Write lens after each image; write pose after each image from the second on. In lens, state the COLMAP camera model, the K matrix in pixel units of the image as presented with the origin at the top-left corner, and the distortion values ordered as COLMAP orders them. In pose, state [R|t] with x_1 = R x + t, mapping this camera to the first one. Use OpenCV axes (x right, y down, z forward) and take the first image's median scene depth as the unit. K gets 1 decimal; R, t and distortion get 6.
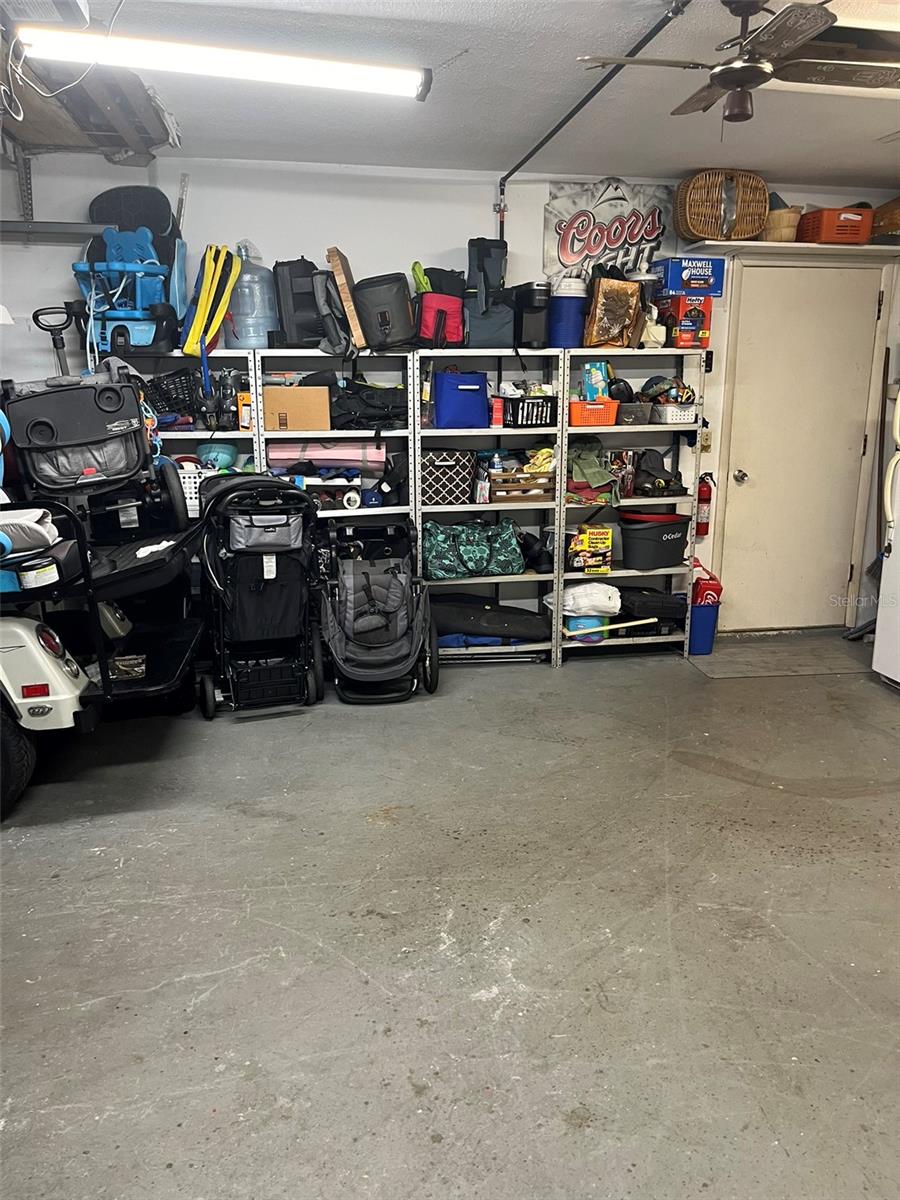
lens RADIAL K [[908.5, 0, 451.7], [0, 908.5, 601.4], [0, 0, 1]] dist [0.059745, -0.093707]
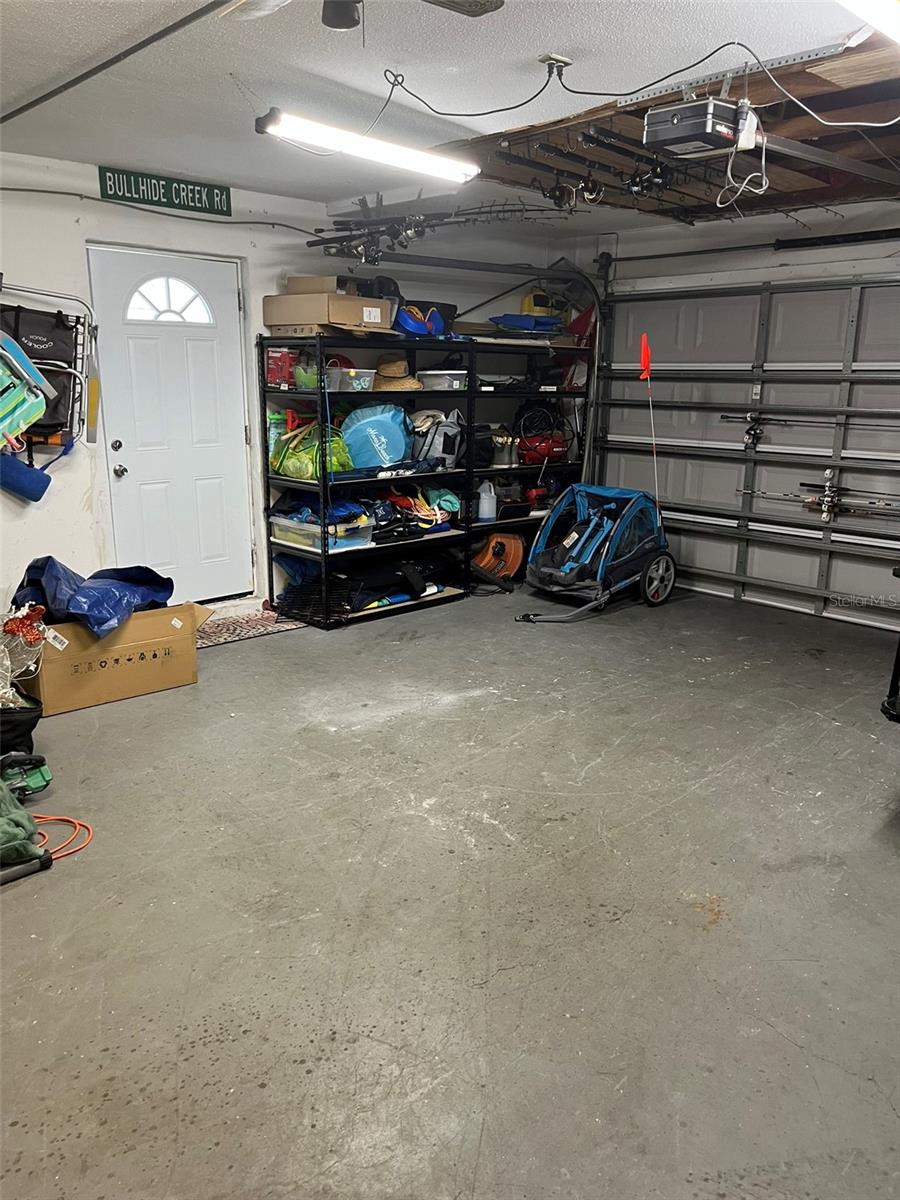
lens RADIAL K [[908.5, 0, 450.0], [0, 908.5, 599.7], [0, 0, 1]] dist [0.059745, -0.093707]
pose [[-0.823143, 0.126090, -0.553658, 0.676653], [-0.140712, 0.899329, 0.414015, -0.404829], [0.550123, 0.418700, -0.722534, 1.699589]]
